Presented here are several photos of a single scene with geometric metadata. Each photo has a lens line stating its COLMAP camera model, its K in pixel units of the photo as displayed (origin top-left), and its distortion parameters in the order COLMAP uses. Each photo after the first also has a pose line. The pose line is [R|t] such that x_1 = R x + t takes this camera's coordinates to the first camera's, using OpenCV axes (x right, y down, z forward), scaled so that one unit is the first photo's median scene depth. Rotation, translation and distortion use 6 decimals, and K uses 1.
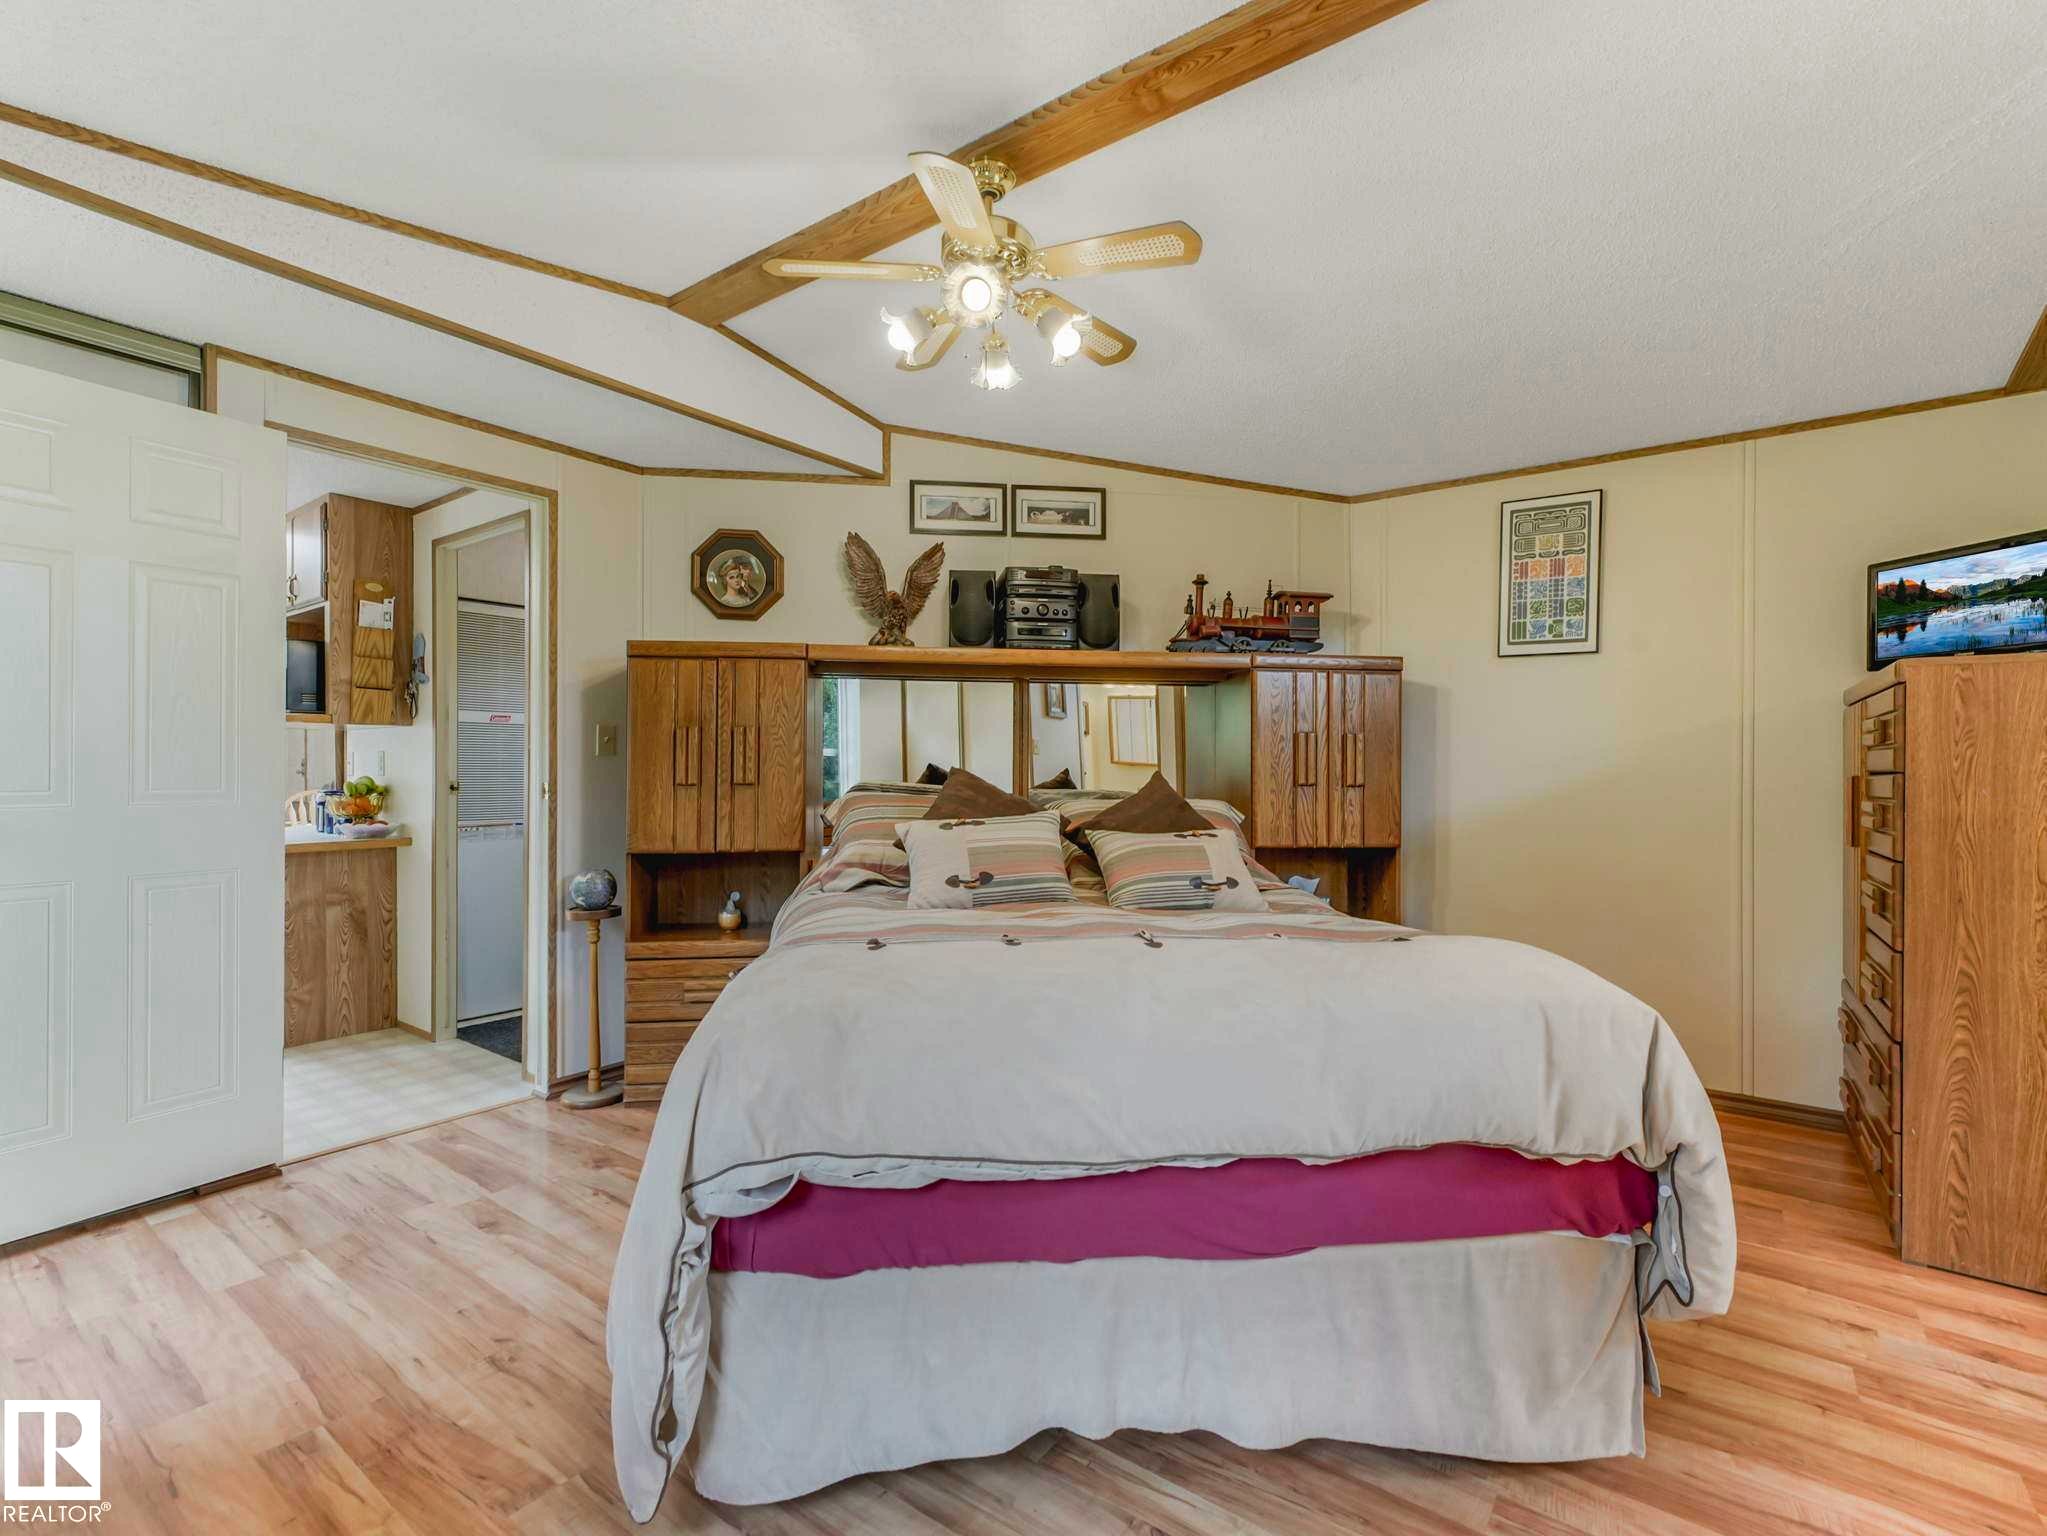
lens RADIAL K [[938.3, 0, 1020.6], [0, 938.3, 774.8], [0, 0, 1]] dist [-0.001251, -0.000333]
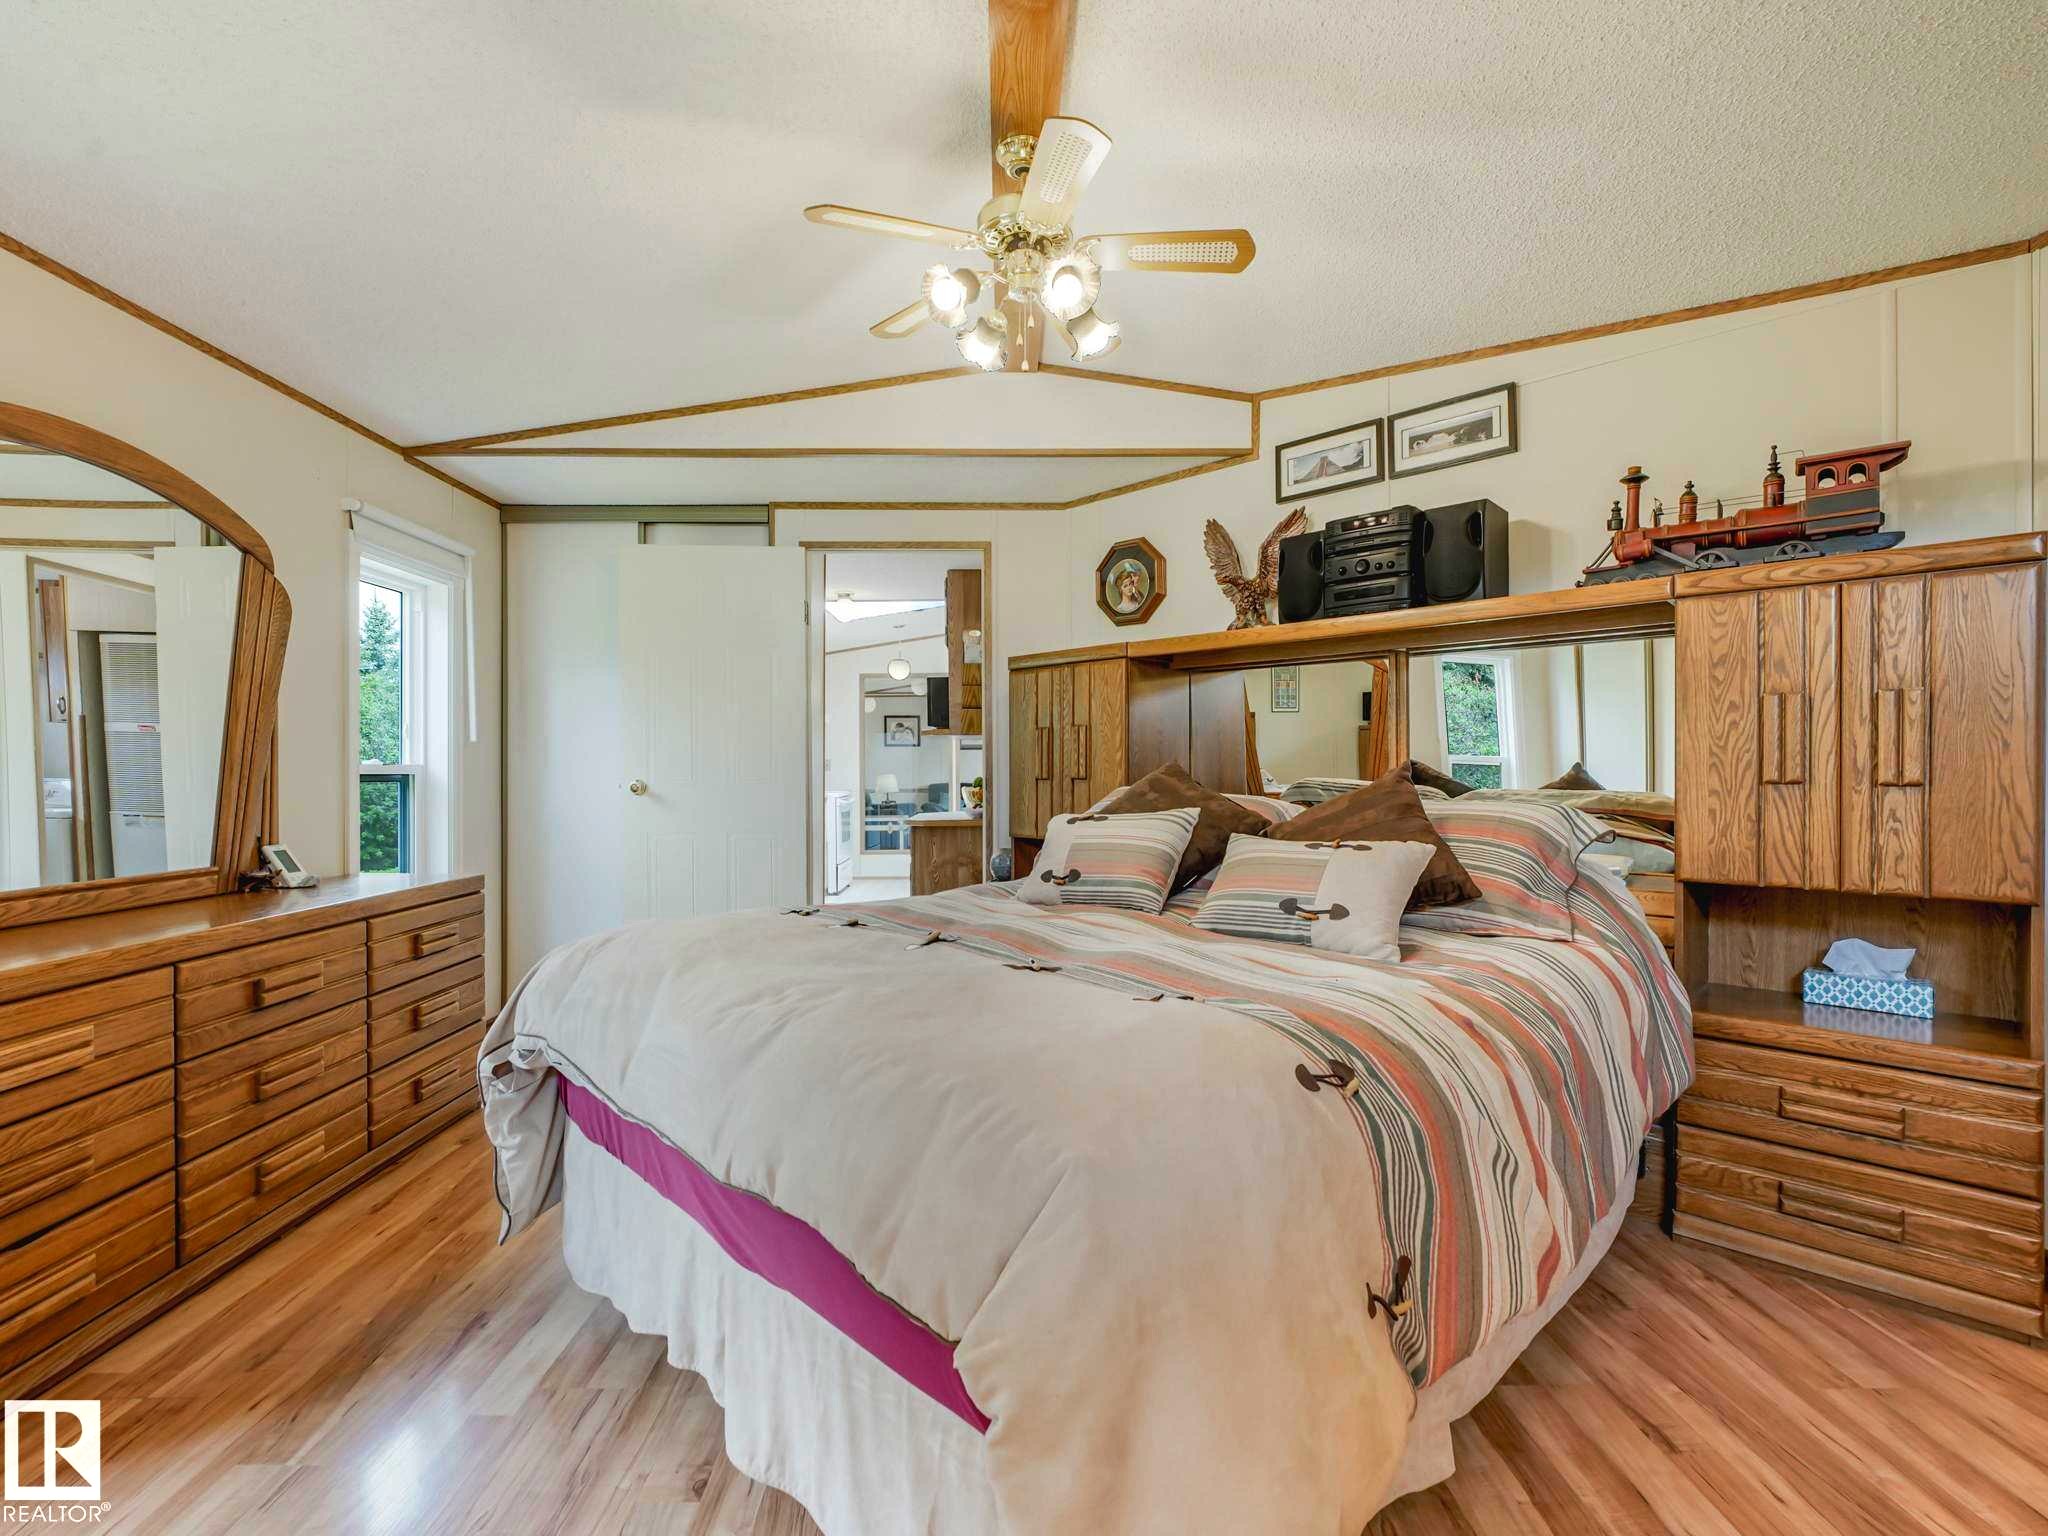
lens RADIAL K [[938.7, 0, 1021.1], [0, 938.7, 774.8], [0, 0, 1]] dist [-0.001251, -0.000333]
pose [[0.610874, -0.000914, -0.791727, 0.461556], [0.003101, 0.999994, 0.001239, 0.003728], [0.791721, -0.003212, 0.610874, 0.248018]]
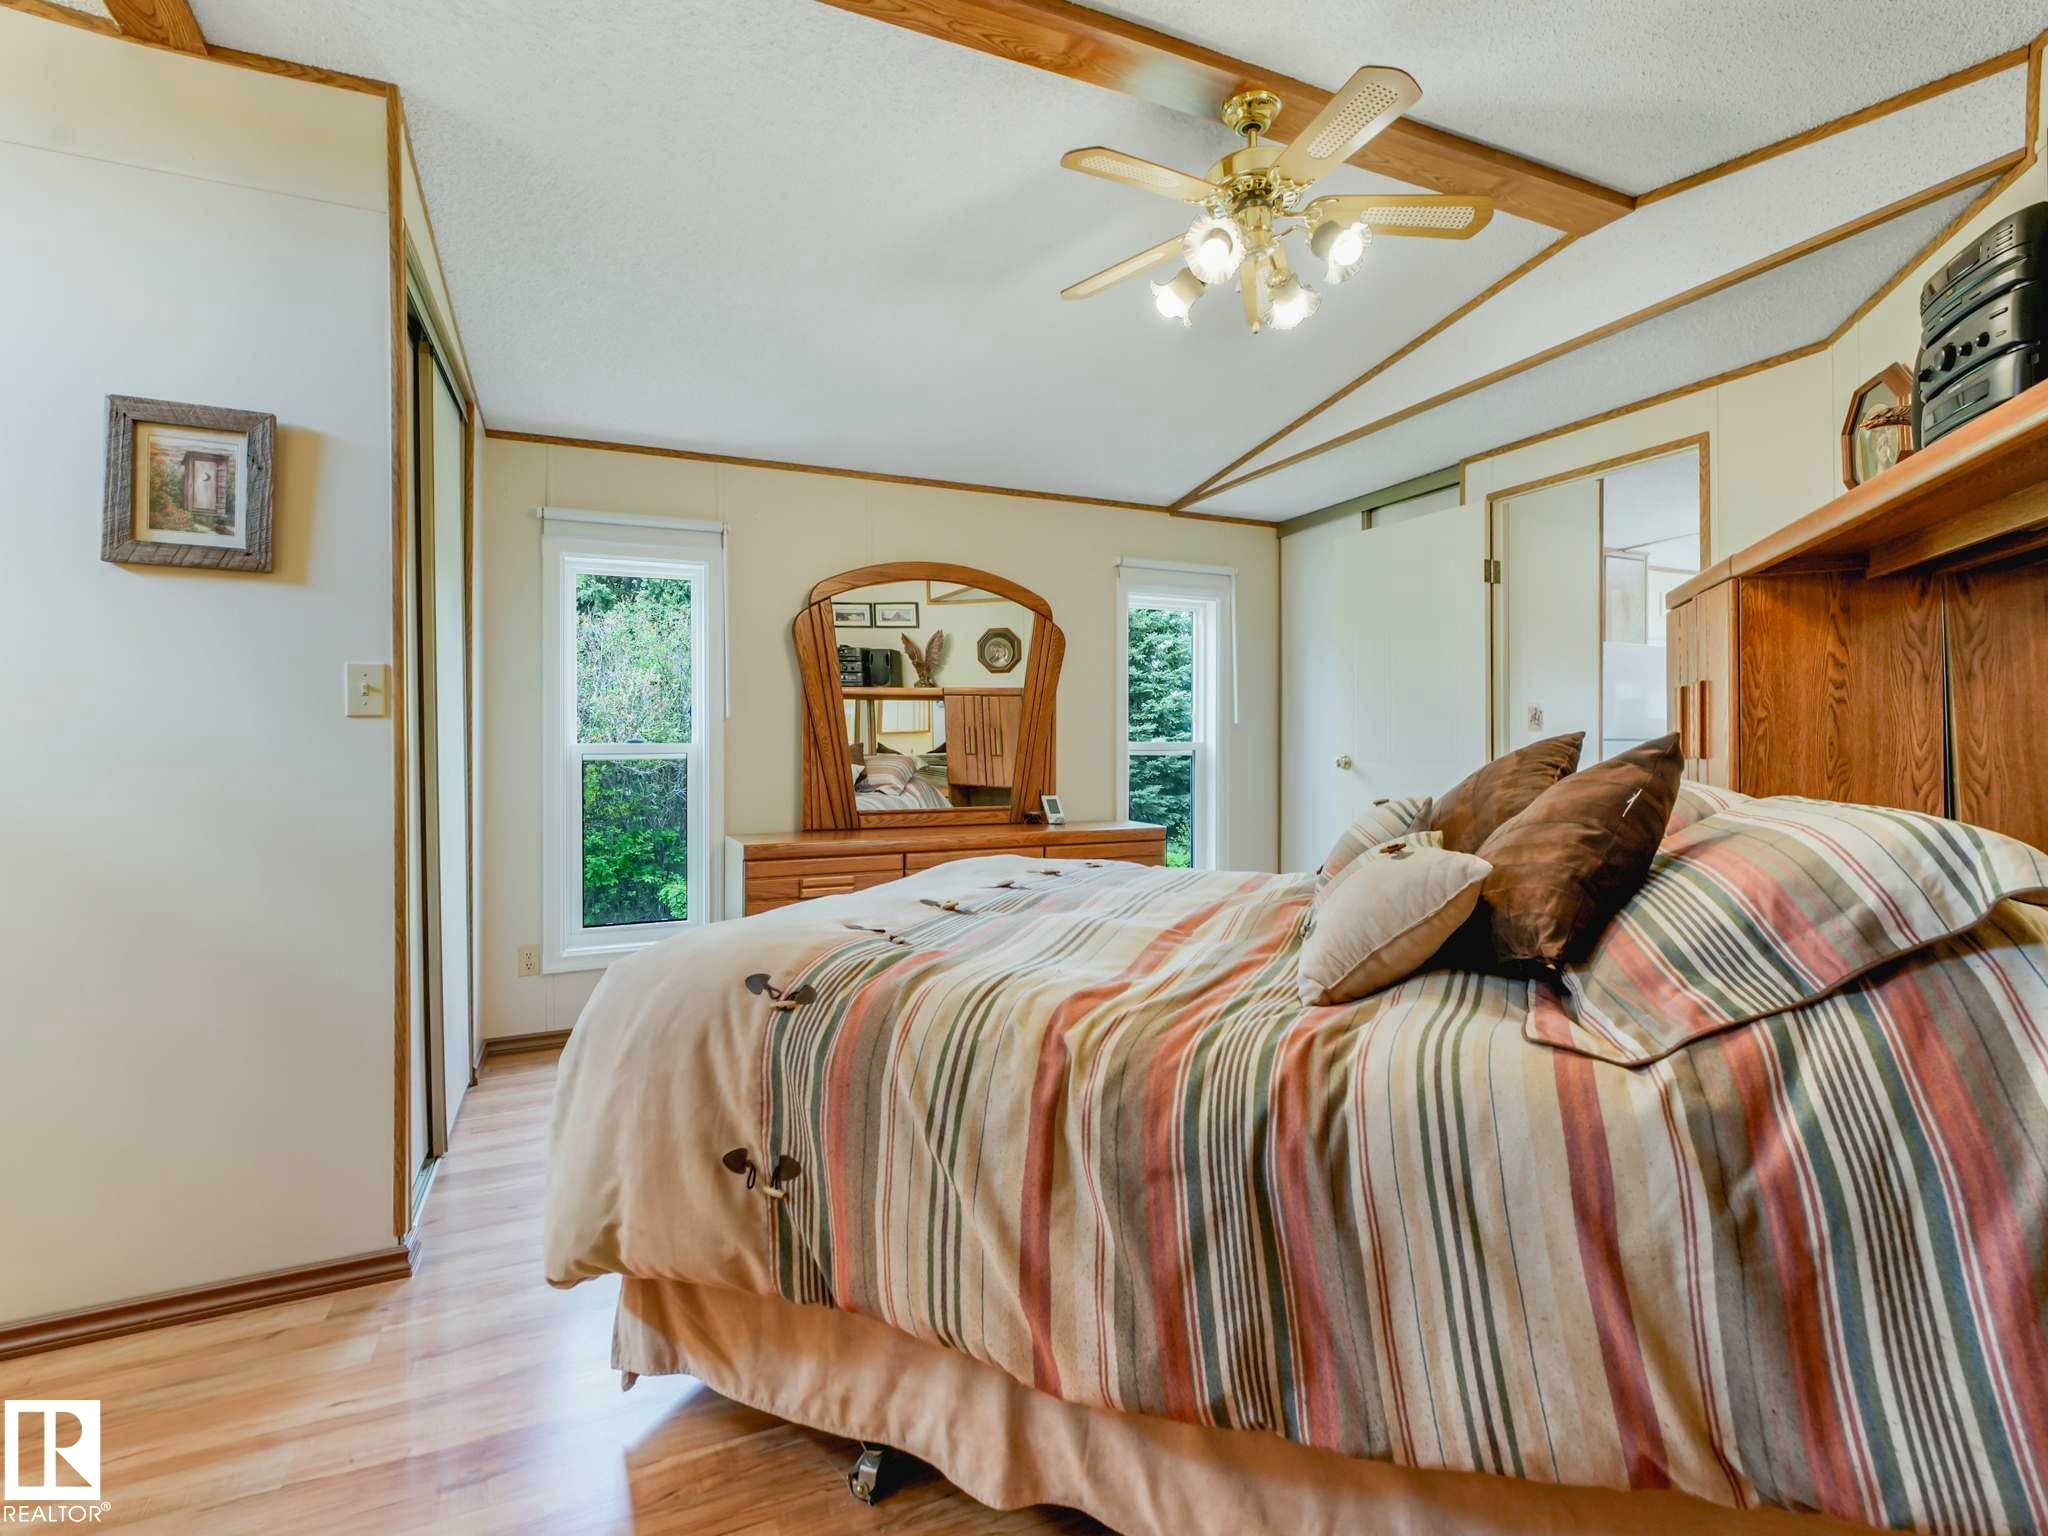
lens RADIAL K [[963.5, 0, 1028.0], [0, 963.5, 745.7], [0, 0, 1]] dist [-0.002820, -0.000109]
pose [[-0.485049, -0.000011, -0.874487, 0.565201], [0.001974, 0.999997, -0.001108, -0.001834], [0.874485, -0.002263, -0.485048, 0.790880]]
